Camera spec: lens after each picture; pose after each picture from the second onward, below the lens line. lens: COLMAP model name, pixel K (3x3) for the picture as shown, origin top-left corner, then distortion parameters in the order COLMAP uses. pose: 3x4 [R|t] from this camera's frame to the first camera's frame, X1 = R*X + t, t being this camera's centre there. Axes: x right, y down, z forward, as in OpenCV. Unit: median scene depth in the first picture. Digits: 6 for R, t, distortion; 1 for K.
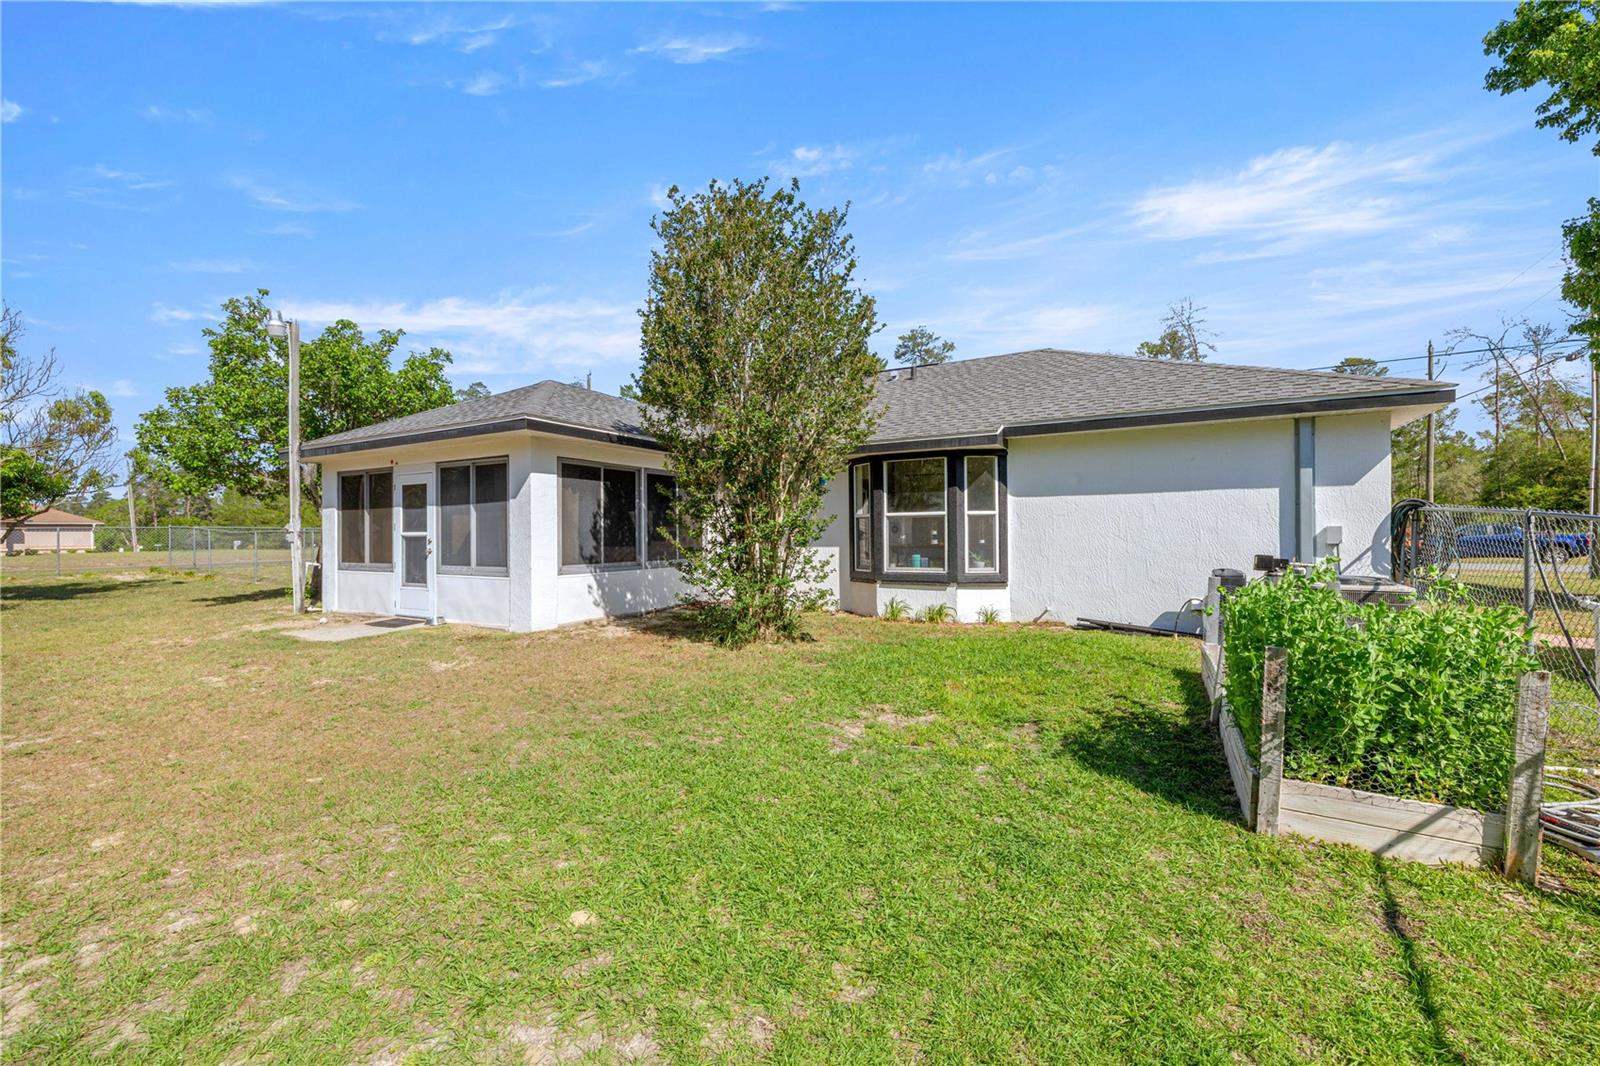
lens RADIAL K [[688.9, 0, 800.0], [0, 688.9, 533.0], [0, 0, 1]] dist [0.000316, -0.000099]
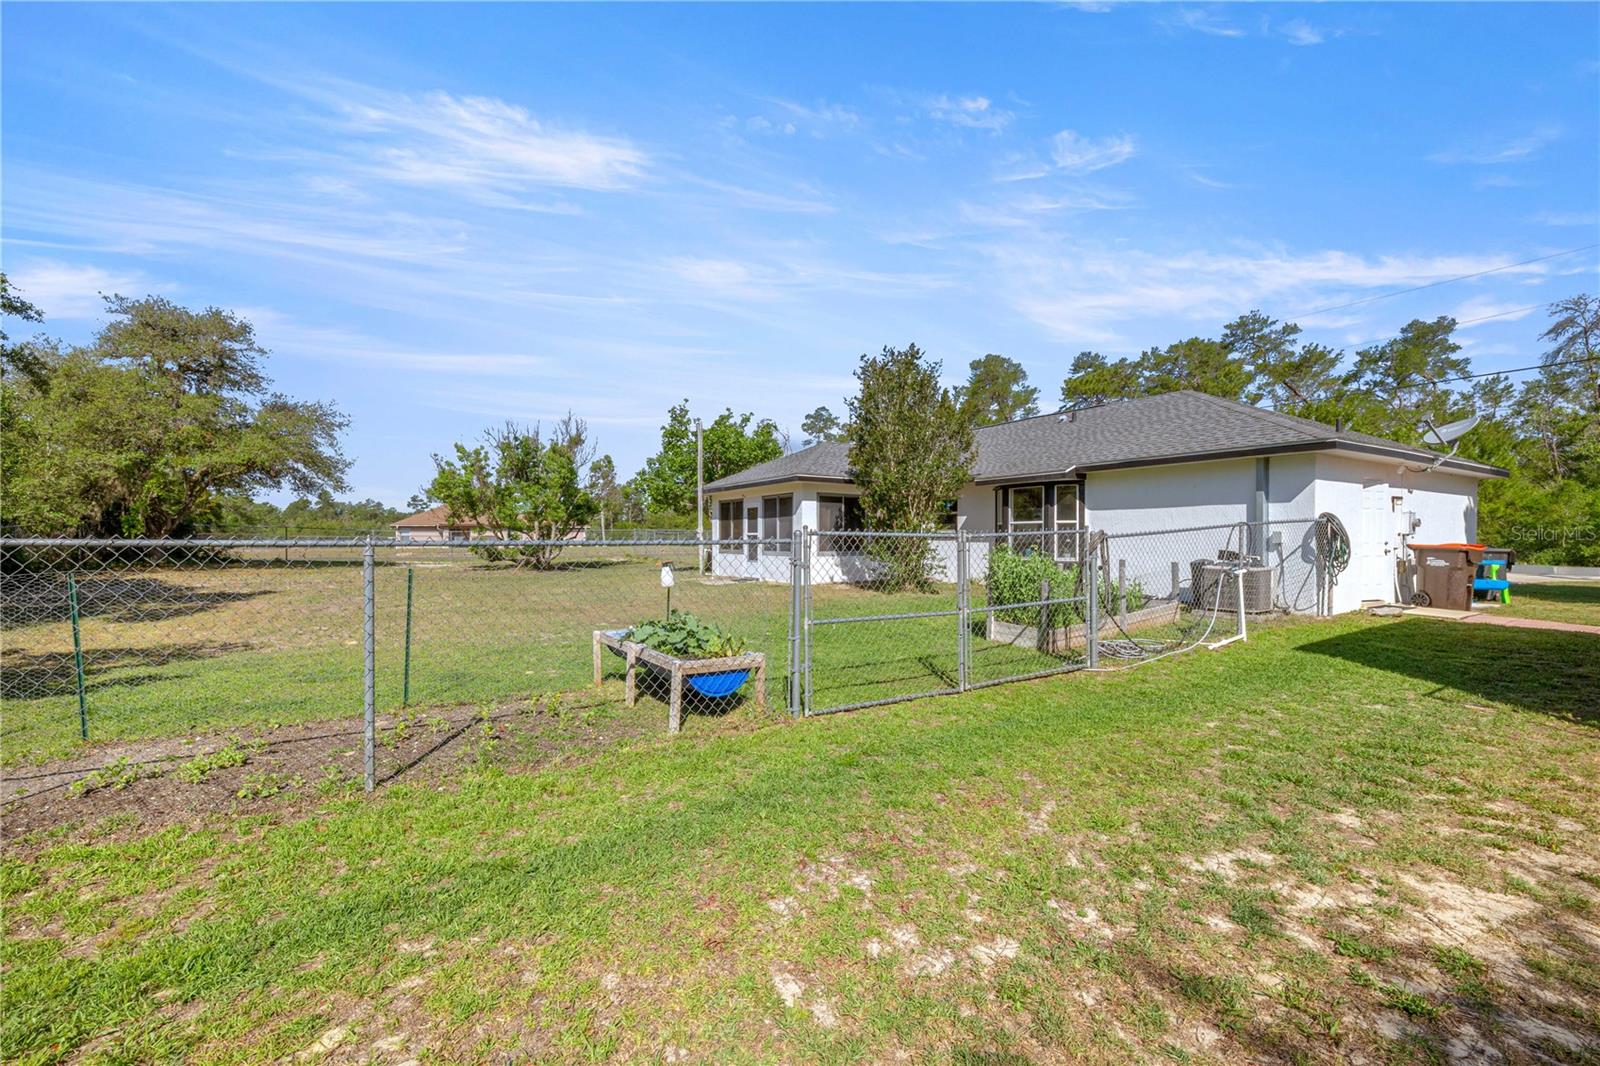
lens RADIAL K [[688.9, 0, 800.0], [0, 688.9, 533.0], [0, 0, 1]] dist [0.000316, -0.000099]
pose [[0.886953, 0.004232, -0.461840, 0.402736], [-0.005506, 0.999984, -0.001411, 0.001309], [0.461826, 0.003795, 0.886962, -0.578111]]
